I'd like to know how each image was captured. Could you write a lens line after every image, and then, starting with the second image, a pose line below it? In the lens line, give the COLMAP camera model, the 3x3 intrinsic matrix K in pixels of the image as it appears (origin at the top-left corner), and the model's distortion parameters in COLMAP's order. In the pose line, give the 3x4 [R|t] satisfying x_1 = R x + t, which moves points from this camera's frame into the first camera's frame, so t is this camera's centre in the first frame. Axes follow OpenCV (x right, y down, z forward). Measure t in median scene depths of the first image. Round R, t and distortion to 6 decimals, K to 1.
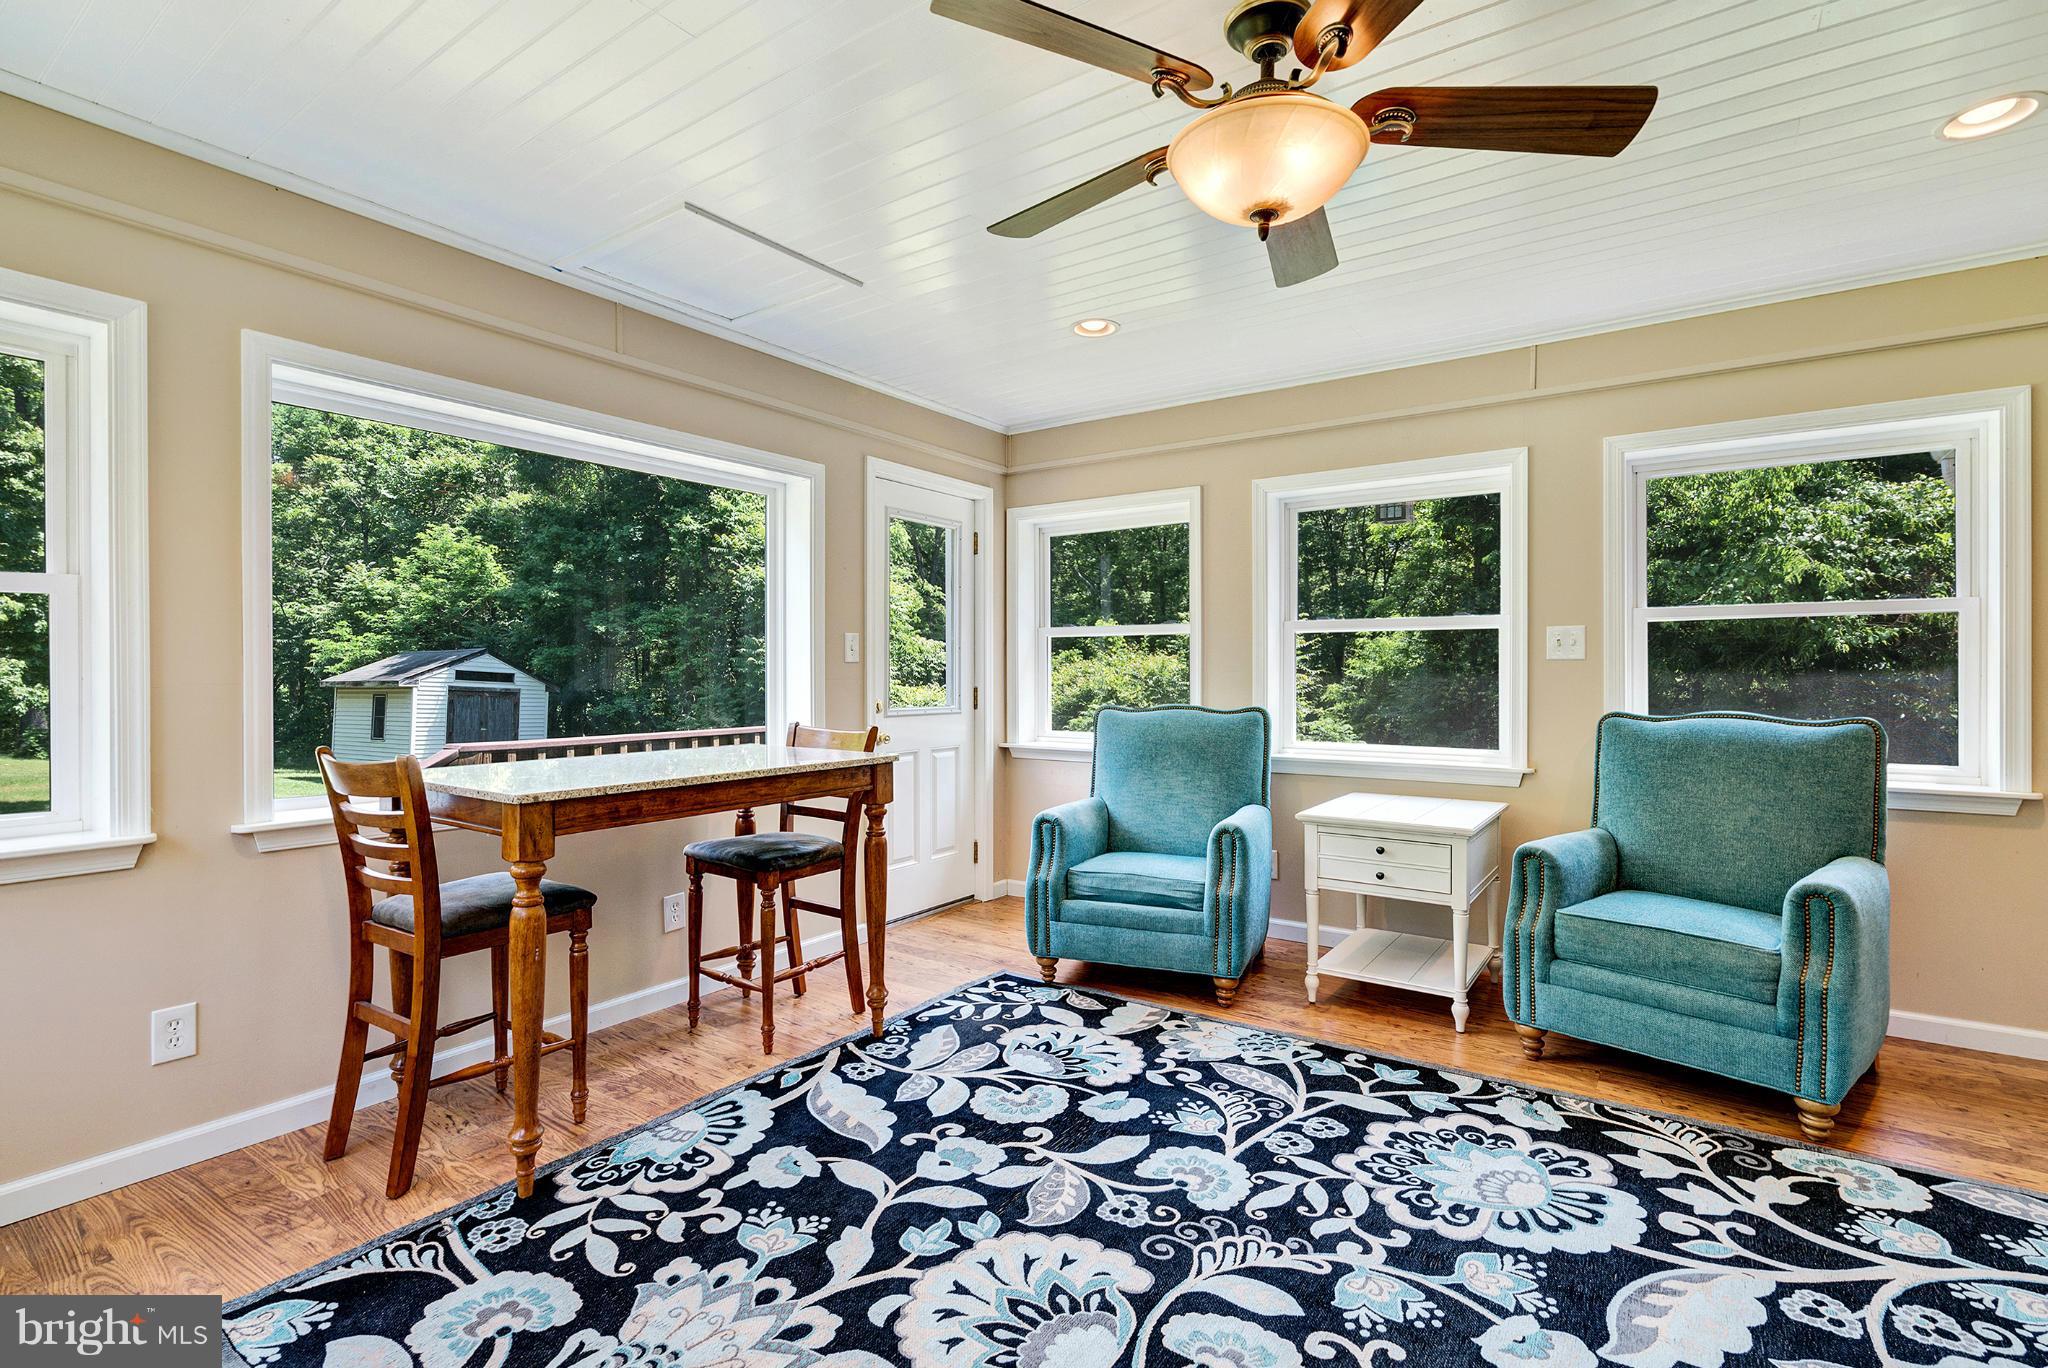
lens RADIAL K [[944.2, 0, 1011.1], [0, 944.2, 673.8], [0, 0, 1]] dist [-0.008178, 0.002838]
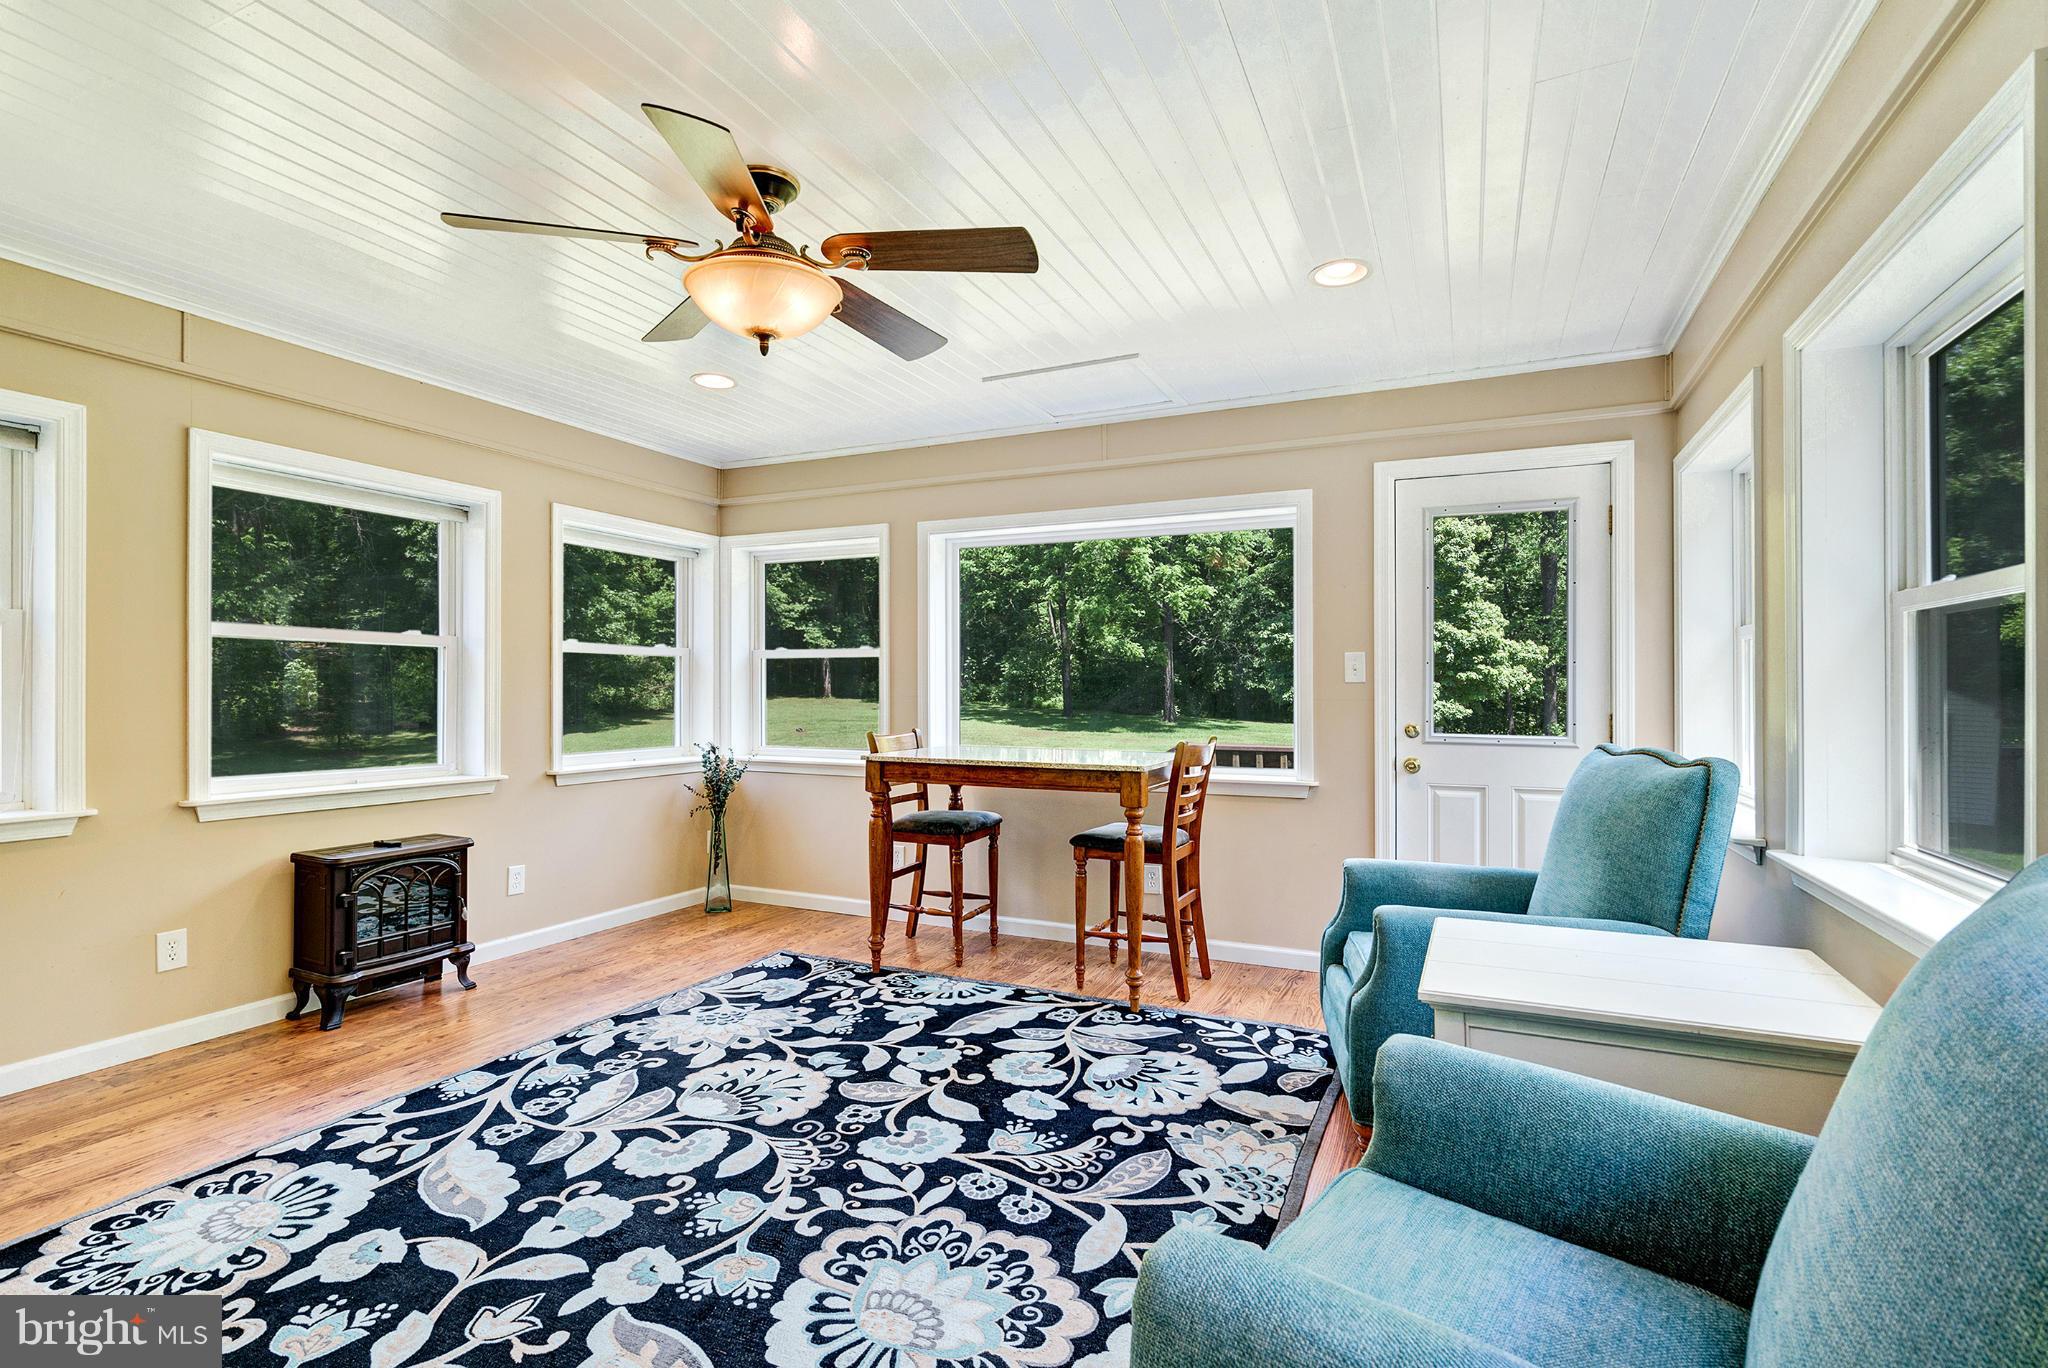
lens RADIAL K [[944.2, 0, 1049.9], [0, 944.2, 685.6], [0, 0, 1]] dist [-0.008178, 0.002838]
pose [[0.197573, -0.001102, -0.980288, 1.238133], [-0.007796, 0.999966, -0.002696, -0.007852], [0.980257, 0.008175, 0.197558, 0.867567]]
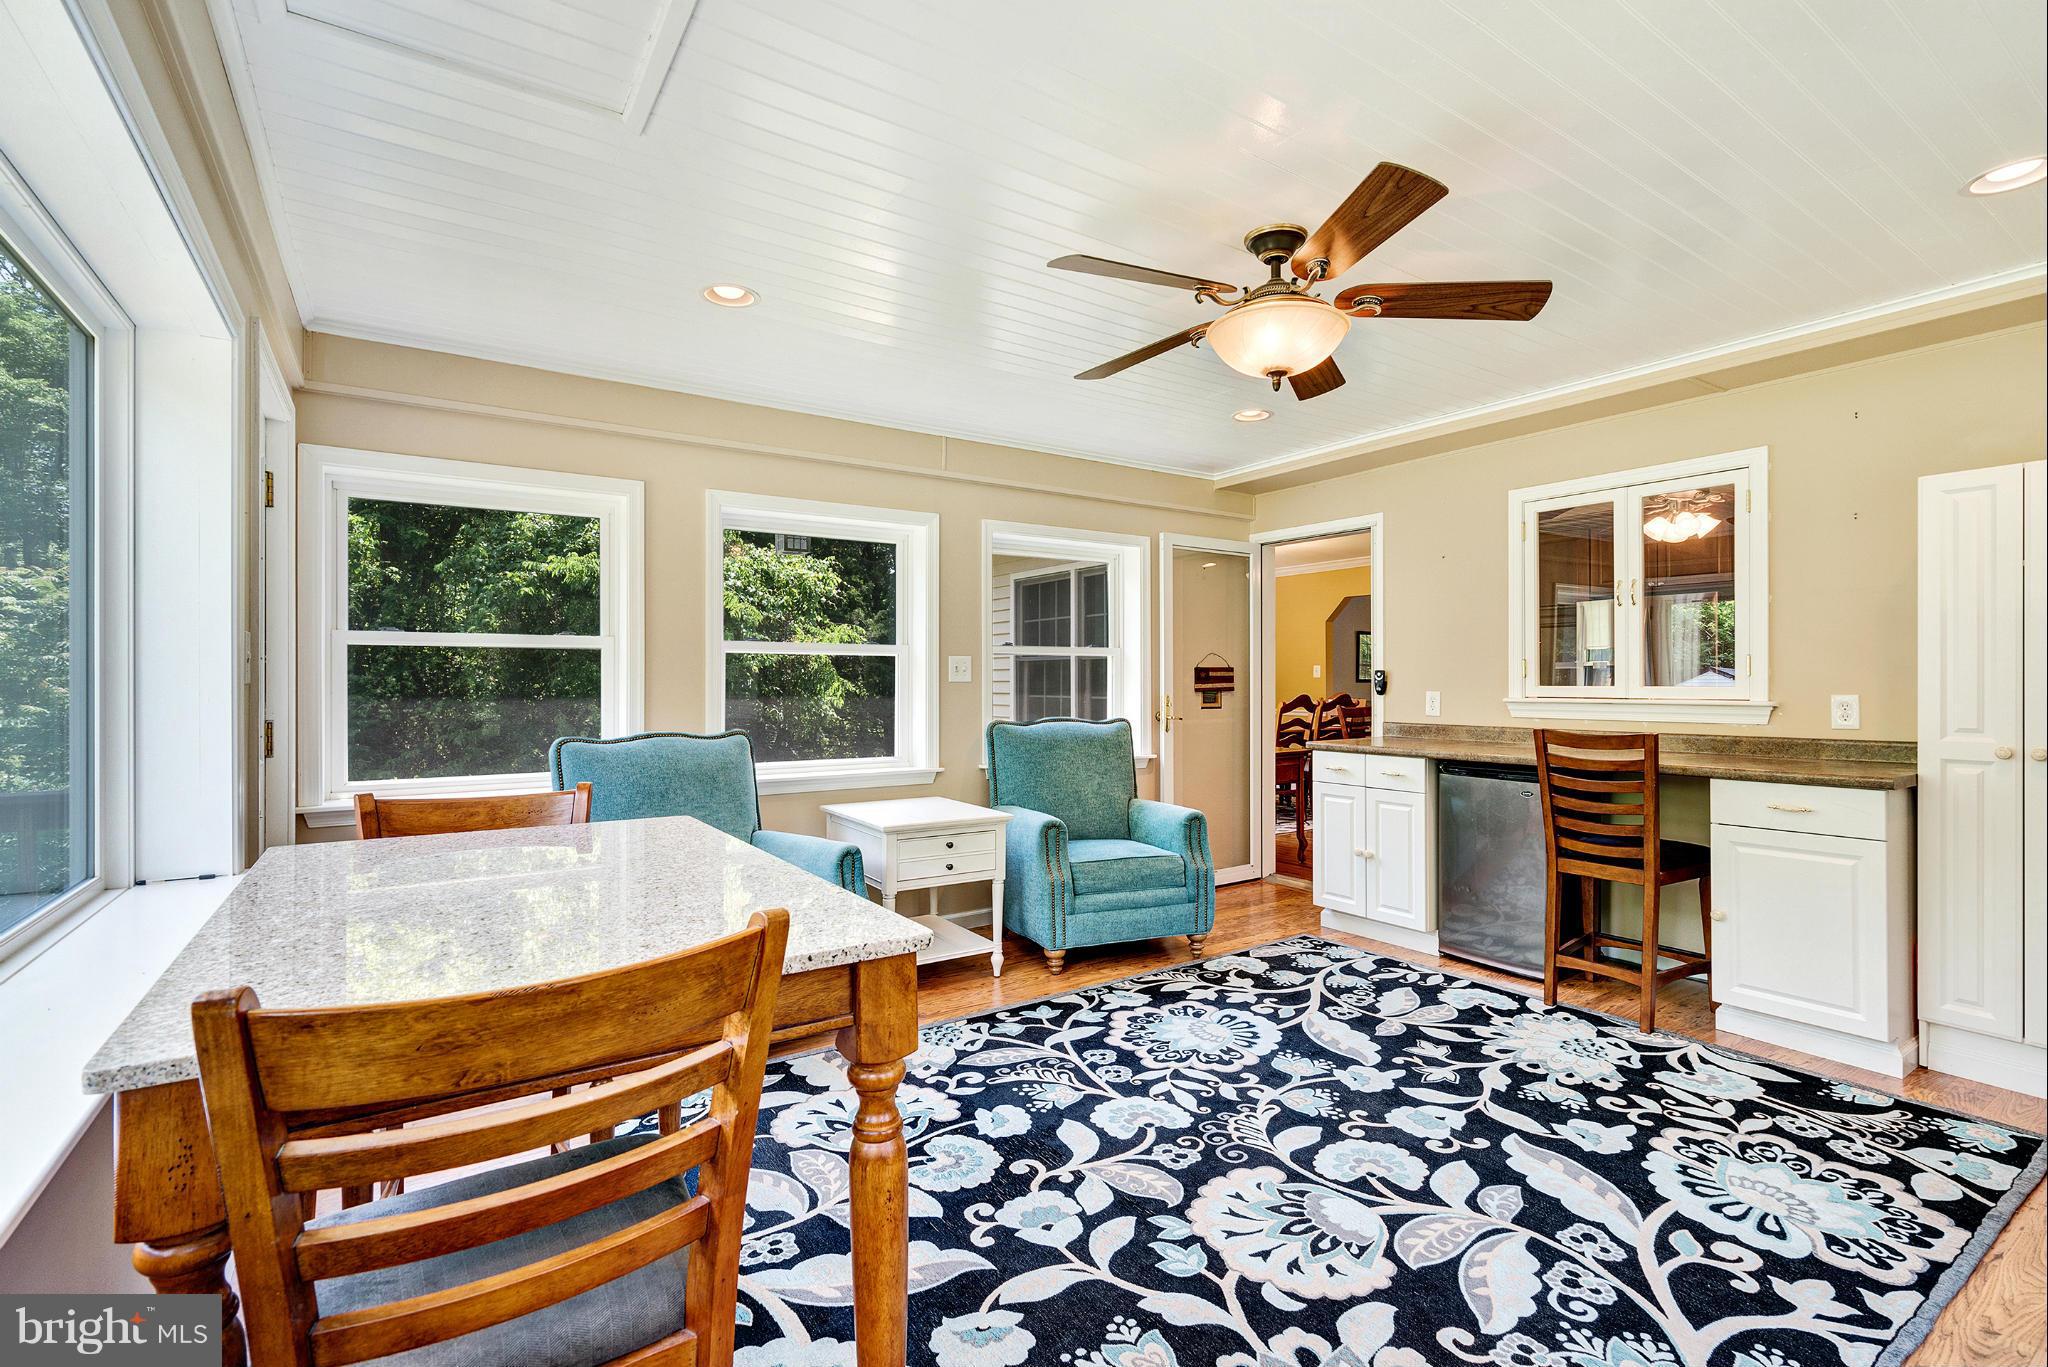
lens RADIAL K [[944.2, 0, 1040.5], [0, 944.2, 684.0], [0, 0, 1]] dist [-0.008178, 0.002838]
pose [[0.351420, 0.001120, 0.936217, -0.899281], [0.005874, 0.999977, -0.003401, -0.011868], [-0.936200, 0.006695, 0.351405, 0.645808]]
